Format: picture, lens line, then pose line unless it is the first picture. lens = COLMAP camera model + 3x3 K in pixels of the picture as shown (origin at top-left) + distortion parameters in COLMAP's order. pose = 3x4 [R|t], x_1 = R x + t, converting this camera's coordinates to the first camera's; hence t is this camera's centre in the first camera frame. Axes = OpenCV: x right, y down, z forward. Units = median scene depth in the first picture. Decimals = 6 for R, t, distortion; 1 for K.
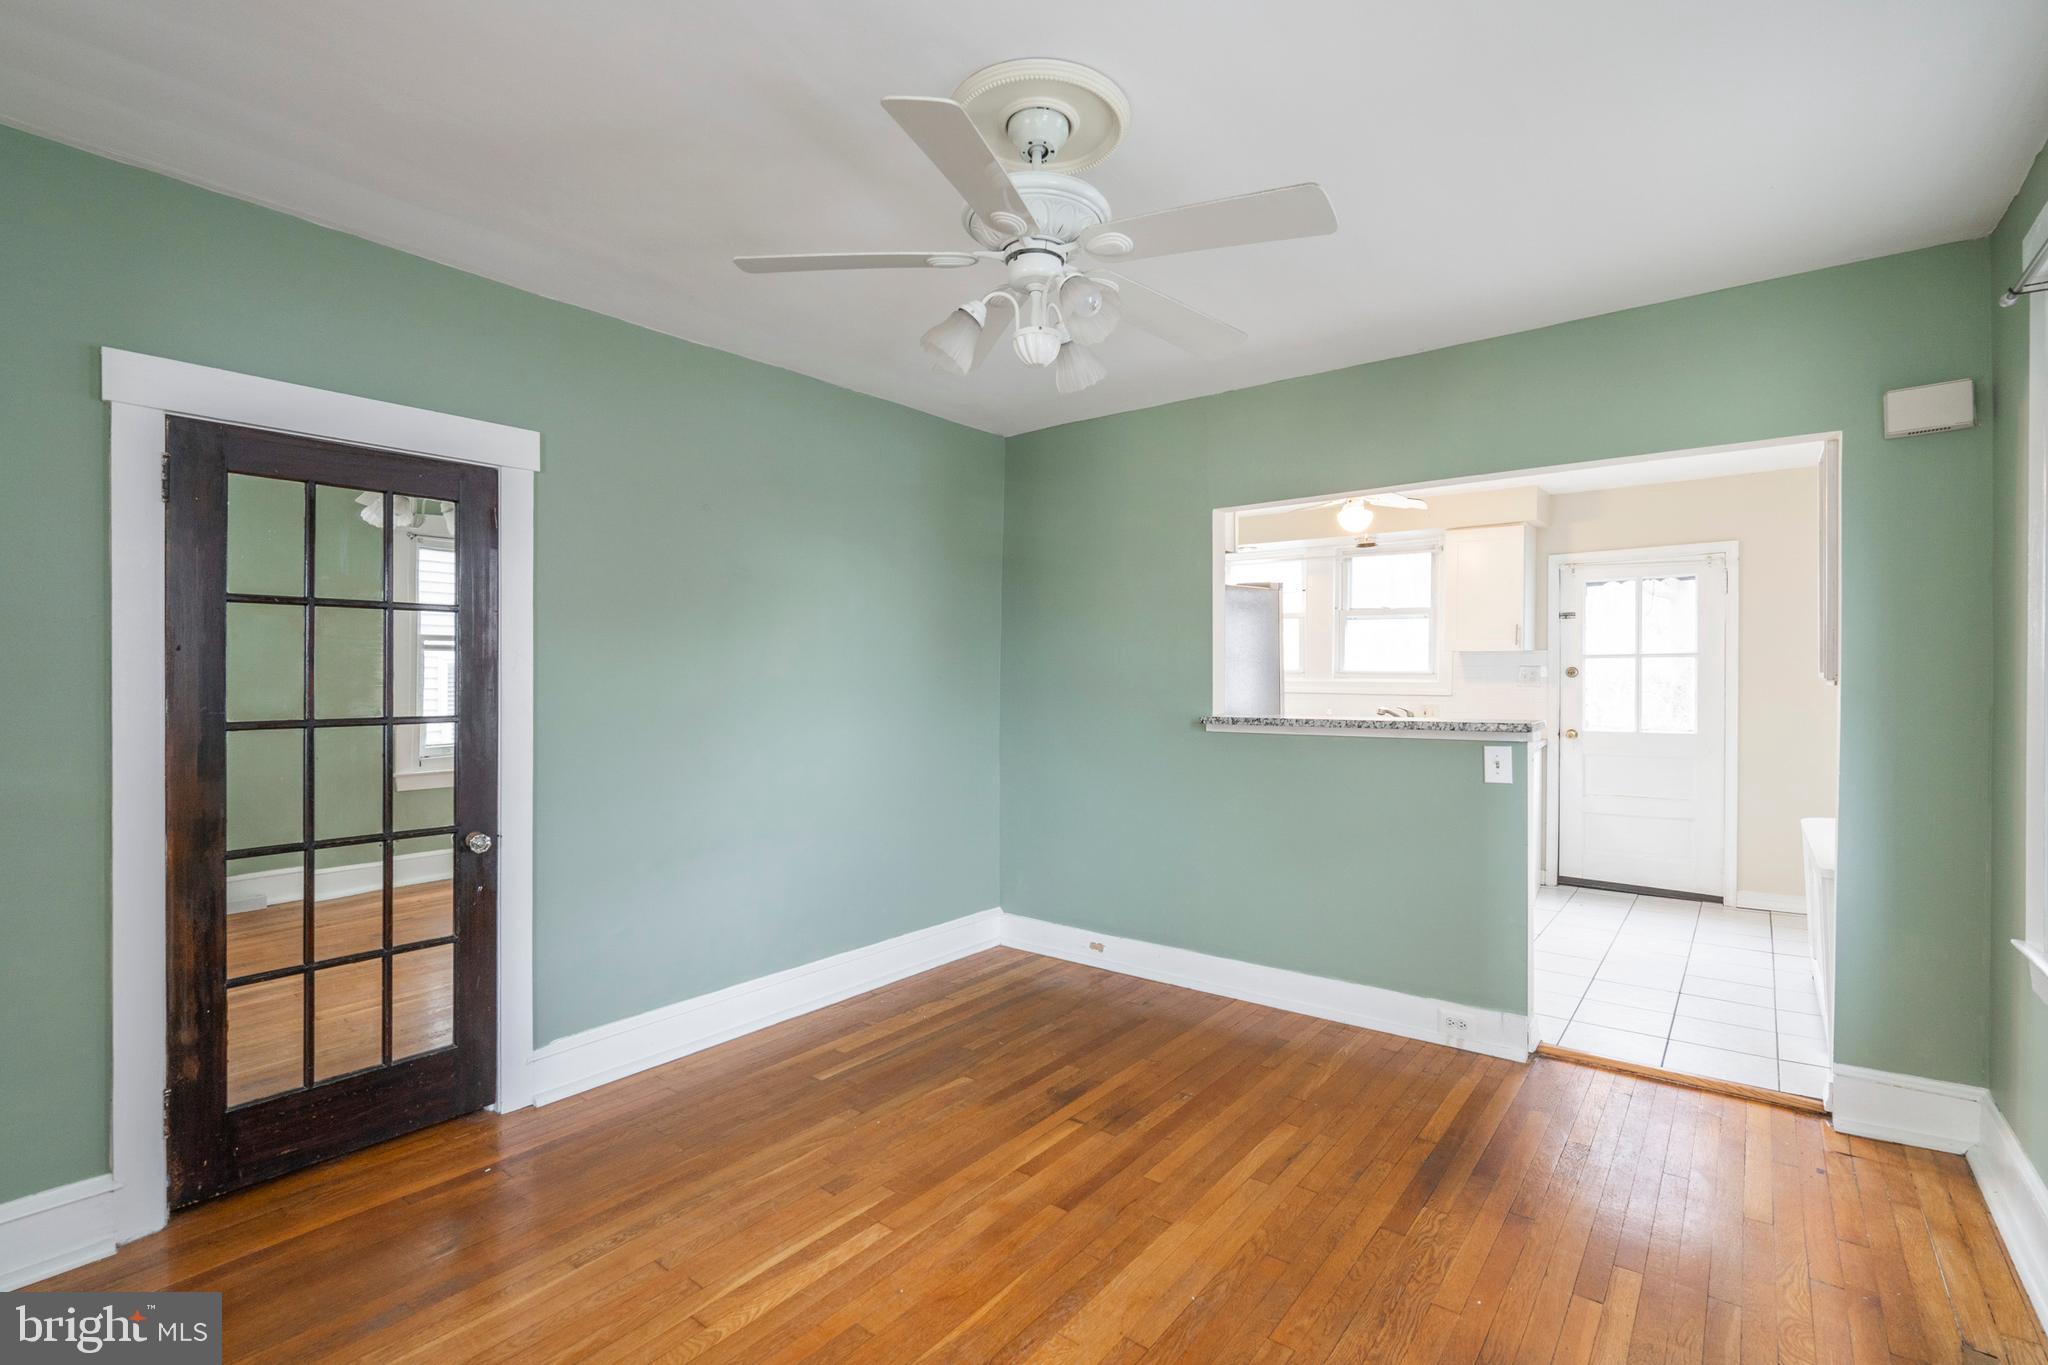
lens RADIAL K [[934.9, 0, 1021.4], [0, 934.9, 688.6], [0, 0, 1]] dist [-0.005646, 0.001384]
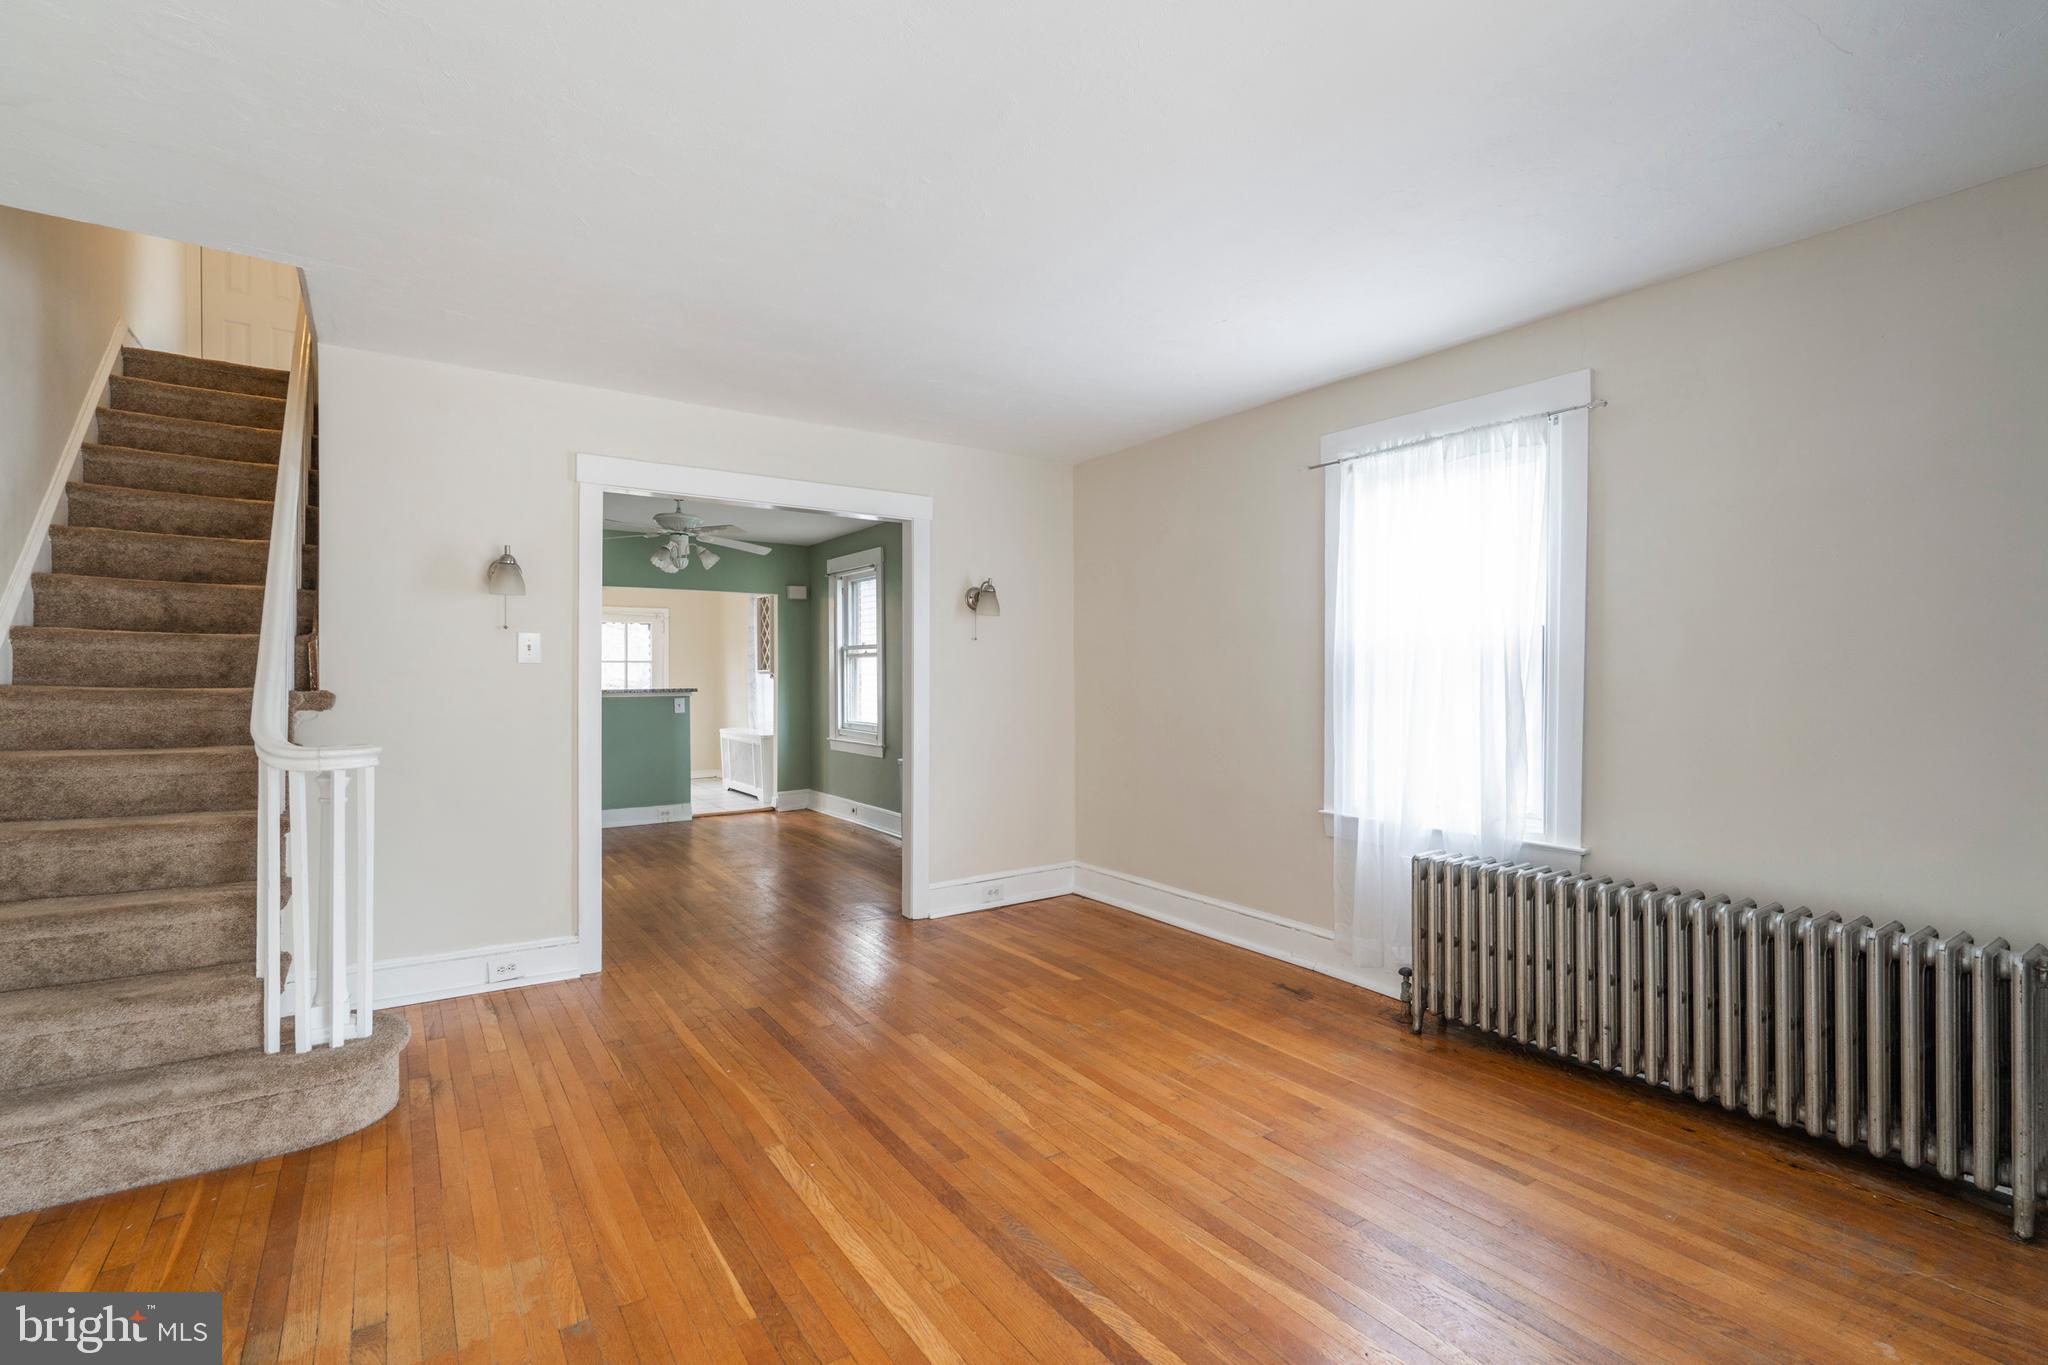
lens RADIAL K [[934.9, 0, 1017.7], [0, 934.9, 682.4], [0, 0, 1]] dist [-0.005646, 0.001384]
pose [[0.293147, -0.005502, 0.956051, -1.560729], [0.012642, 0.999918, 0.001878, 0.024561], [-0.955984, 0.011536, 0.293193, -0.585125]]
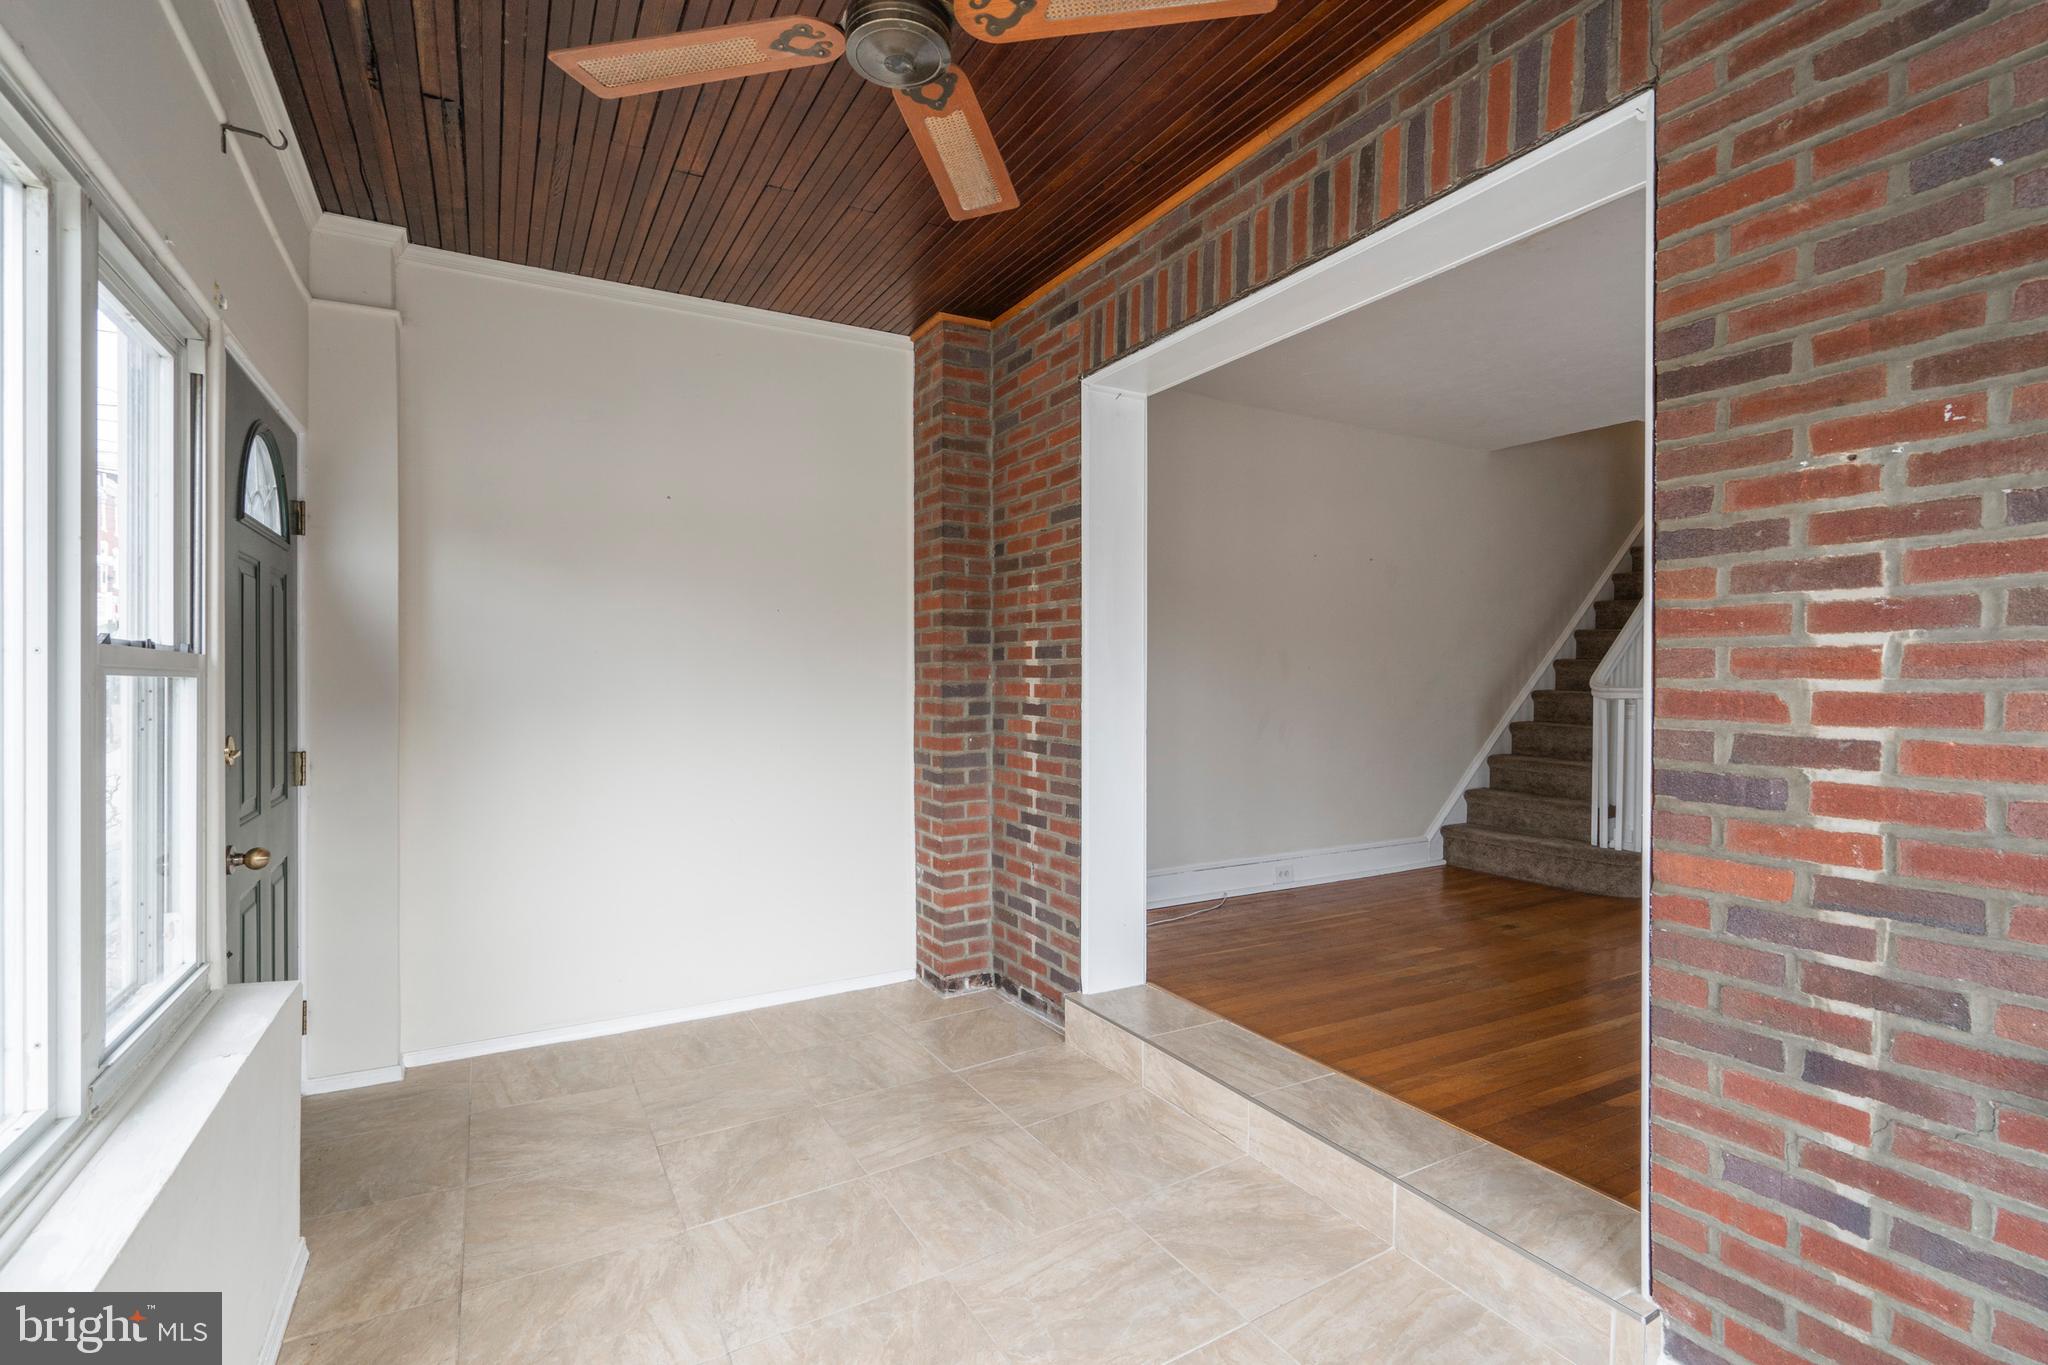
lens RADIAL K [[934.9, 0, 1016.6], [0, 934.9, 684.4], [0, 0, 1]] dist [-0.005646, 0.001384]
pose [[0.926548, 0.004109, -0.376153, -1.294340], [-0.007545, 0.999942, -0.007661, 0.089901], [0.376100, 0.009936, 0.926526, -1.491287]]
